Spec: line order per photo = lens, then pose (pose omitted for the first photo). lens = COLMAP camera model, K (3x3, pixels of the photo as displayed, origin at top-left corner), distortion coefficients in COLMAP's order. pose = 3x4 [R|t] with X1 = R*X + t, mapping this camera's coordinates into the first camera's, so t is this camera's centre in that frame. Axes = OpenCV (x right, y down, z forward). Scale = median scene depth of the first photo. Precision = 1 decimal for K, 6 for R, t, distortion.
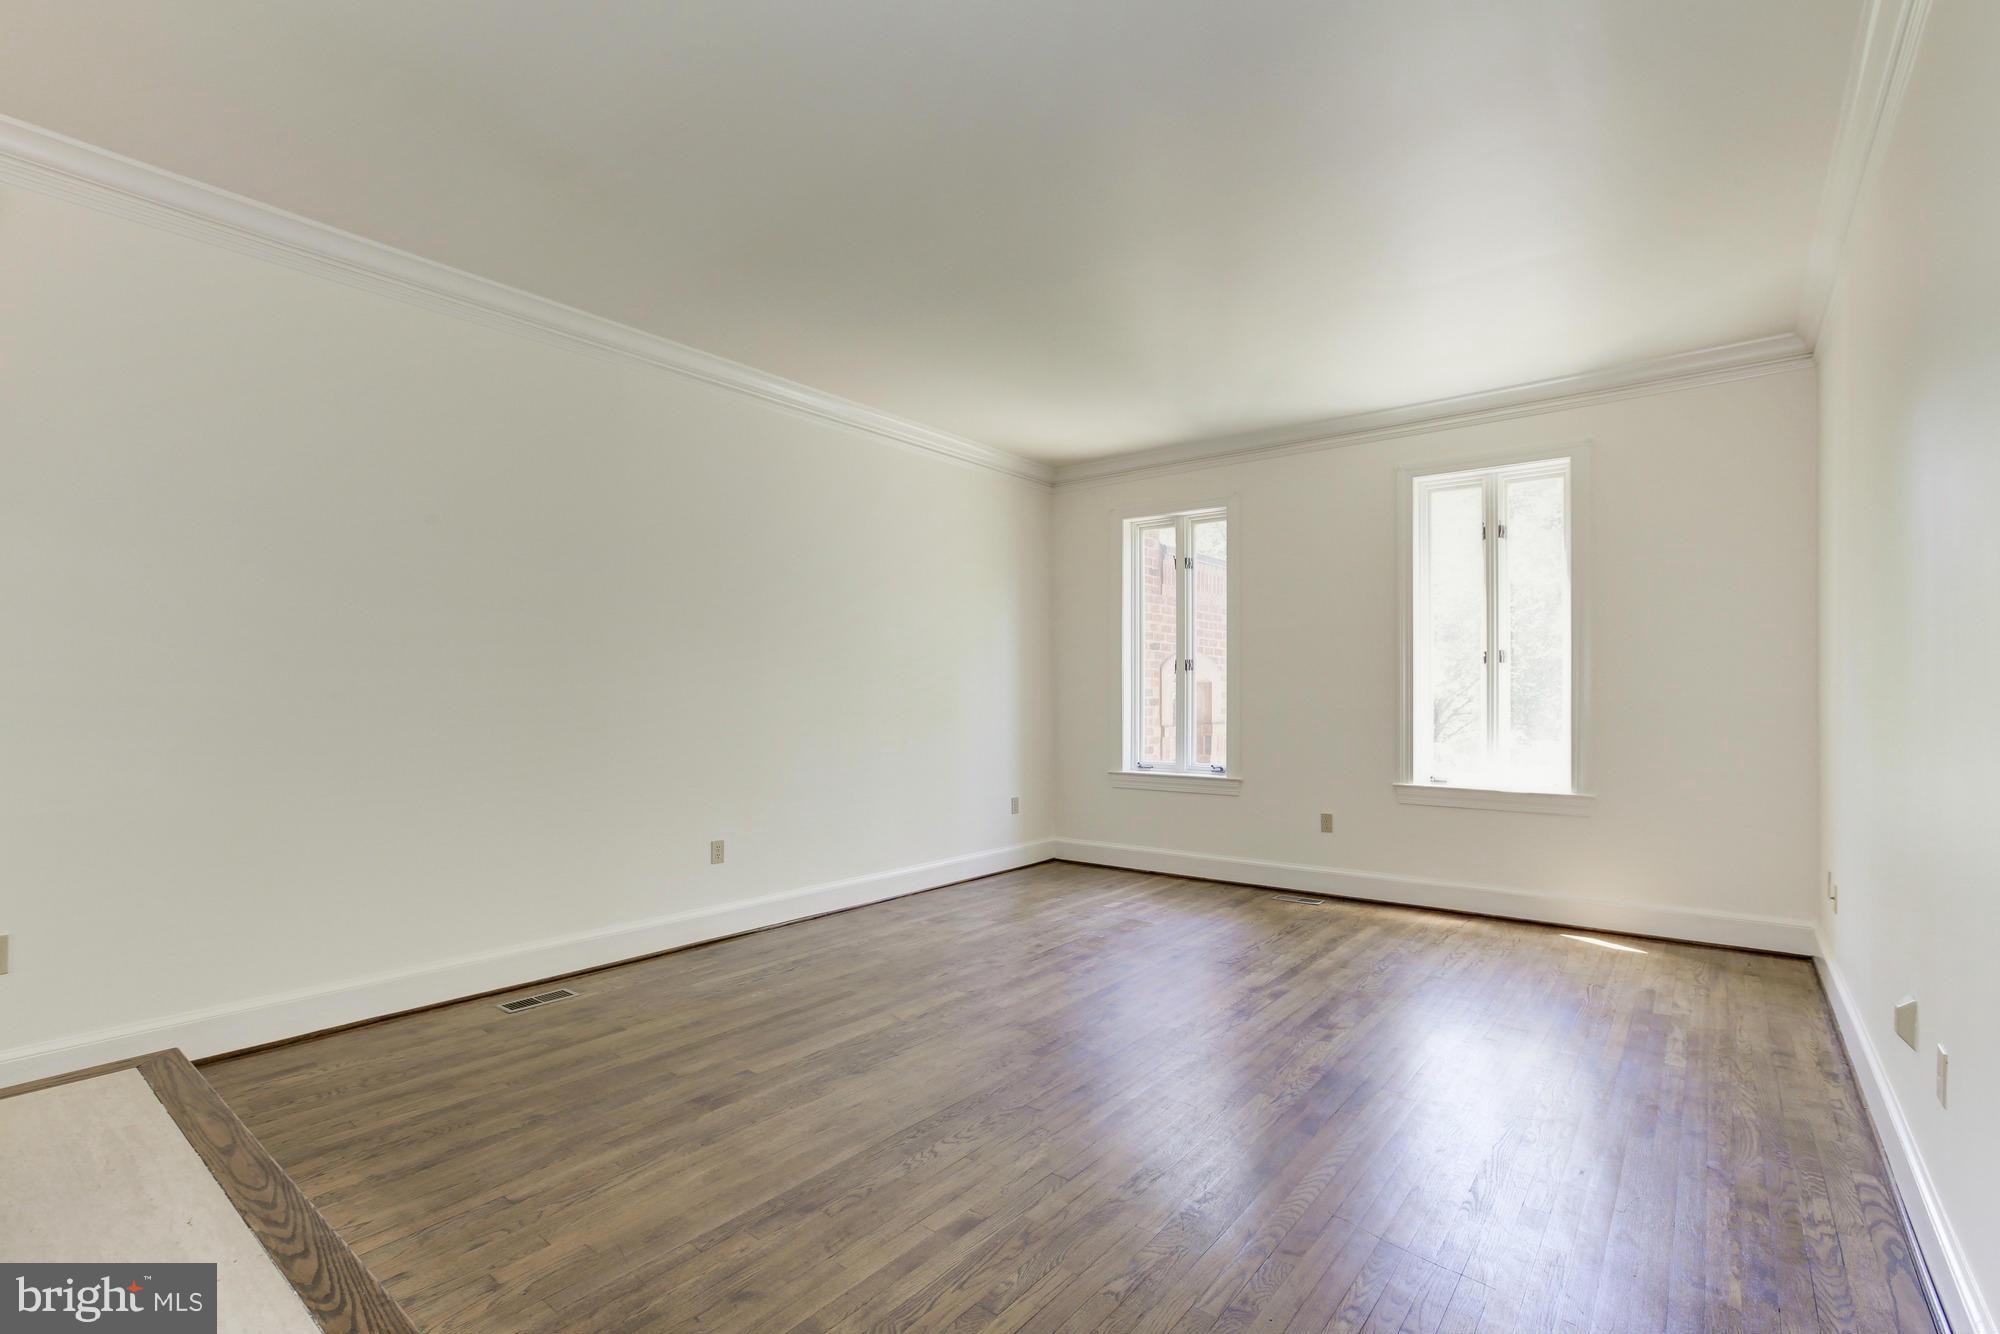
lens RADIAL K [[930.3, 0, 1059.6], [0, 930.3, 698.2], [0, 0, 1]] dist [-0.021230, 0.011039]
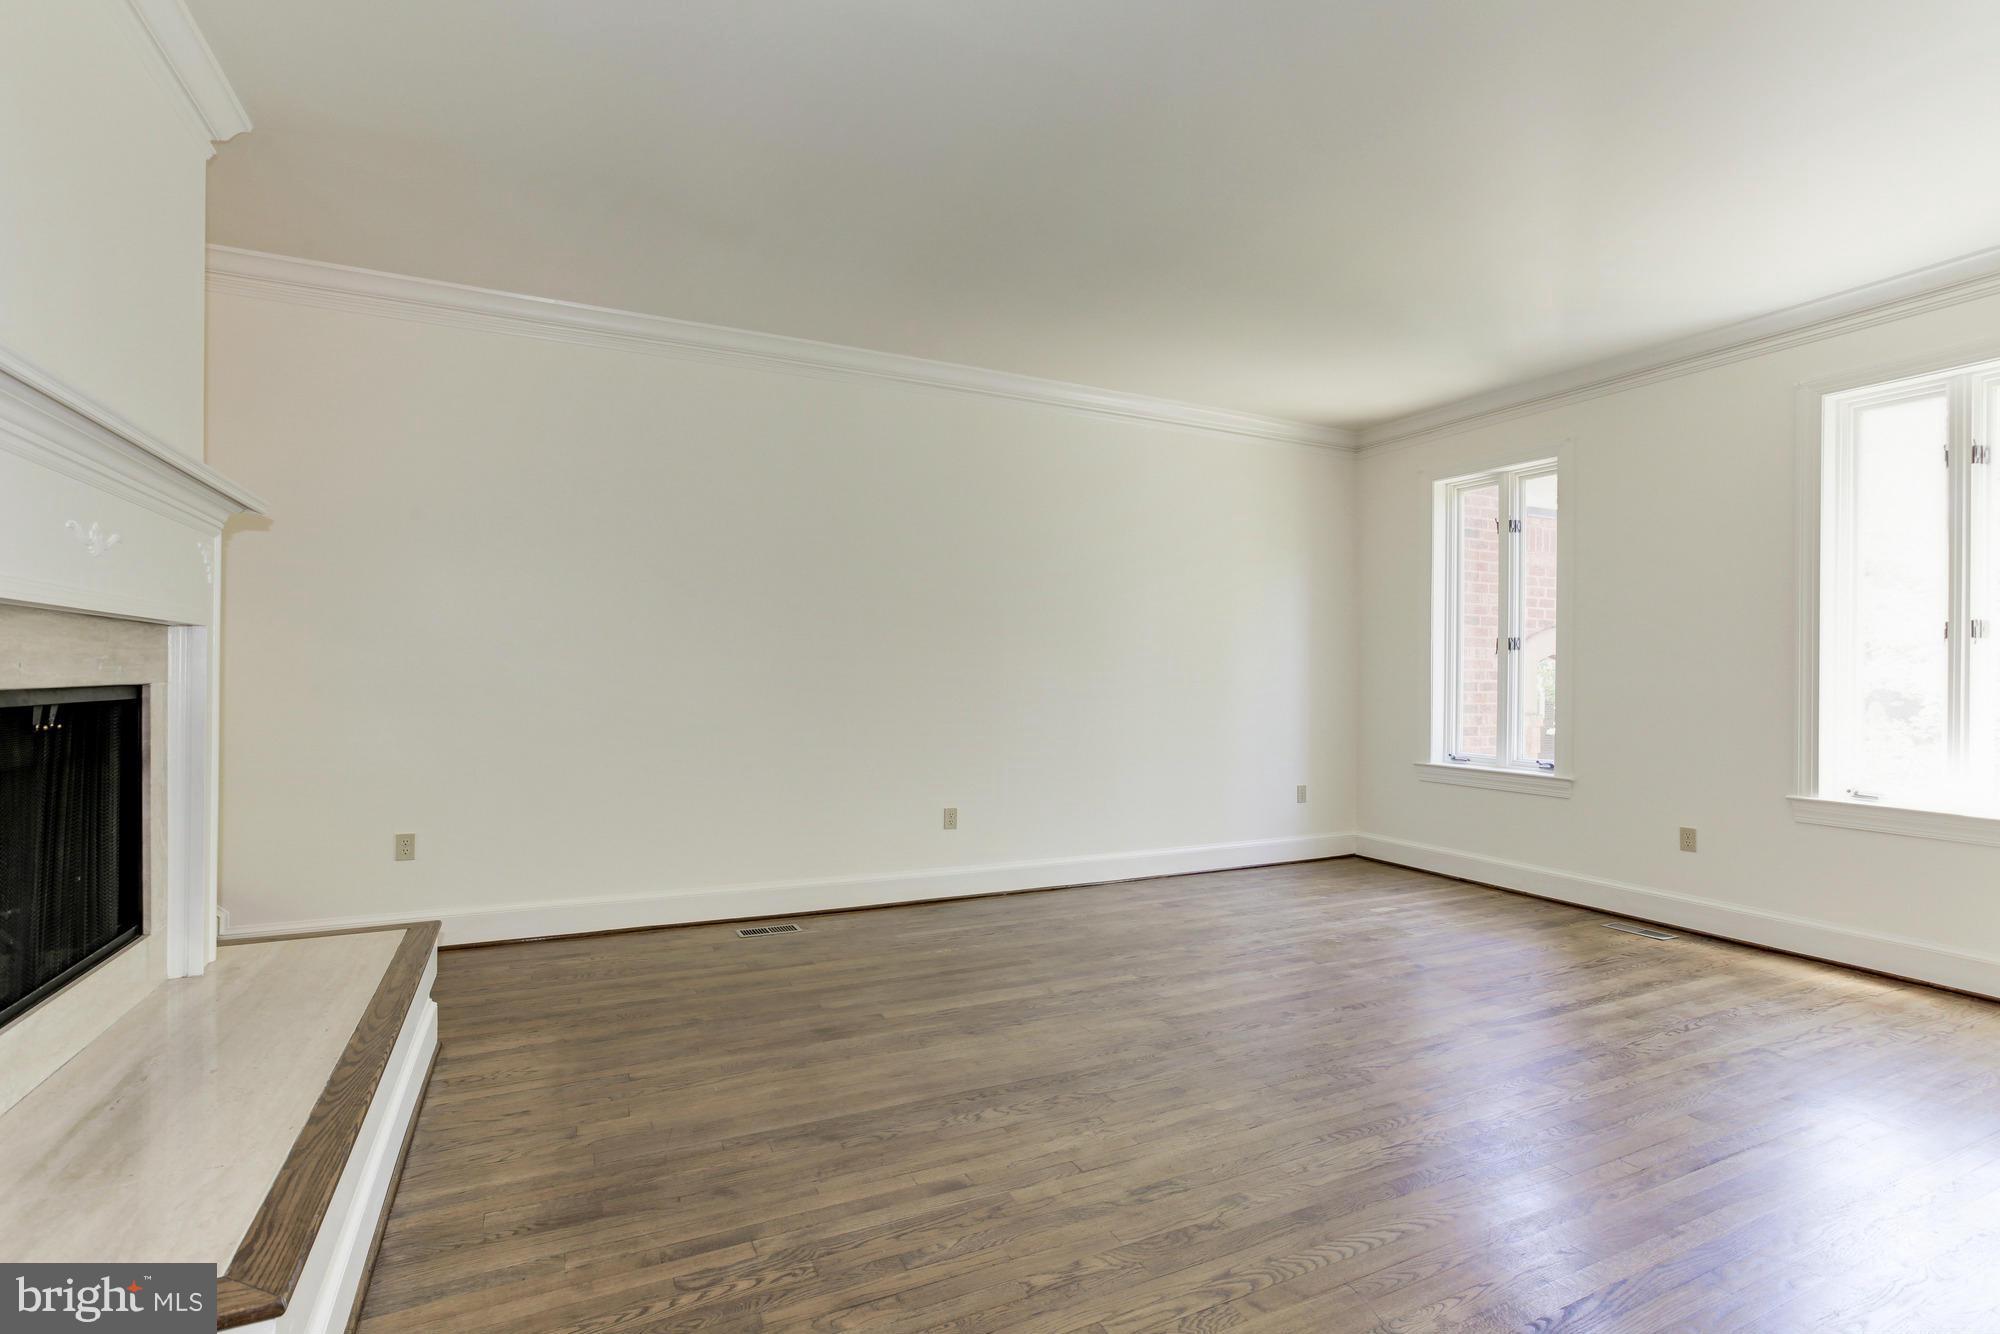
lens RADIAL K [[930.3, 0, 986.3], [0, 930.3, 668.1], [0, 0, 1]] dist [-0.021230, 0.011039]
pose [[0.897738, 0.002764, -0.440521, 0.161818], [-0.007415, 0.999933, -0.008839, -0.003384], [0.440467, 0.011202, 0.897699, 0.029136]]
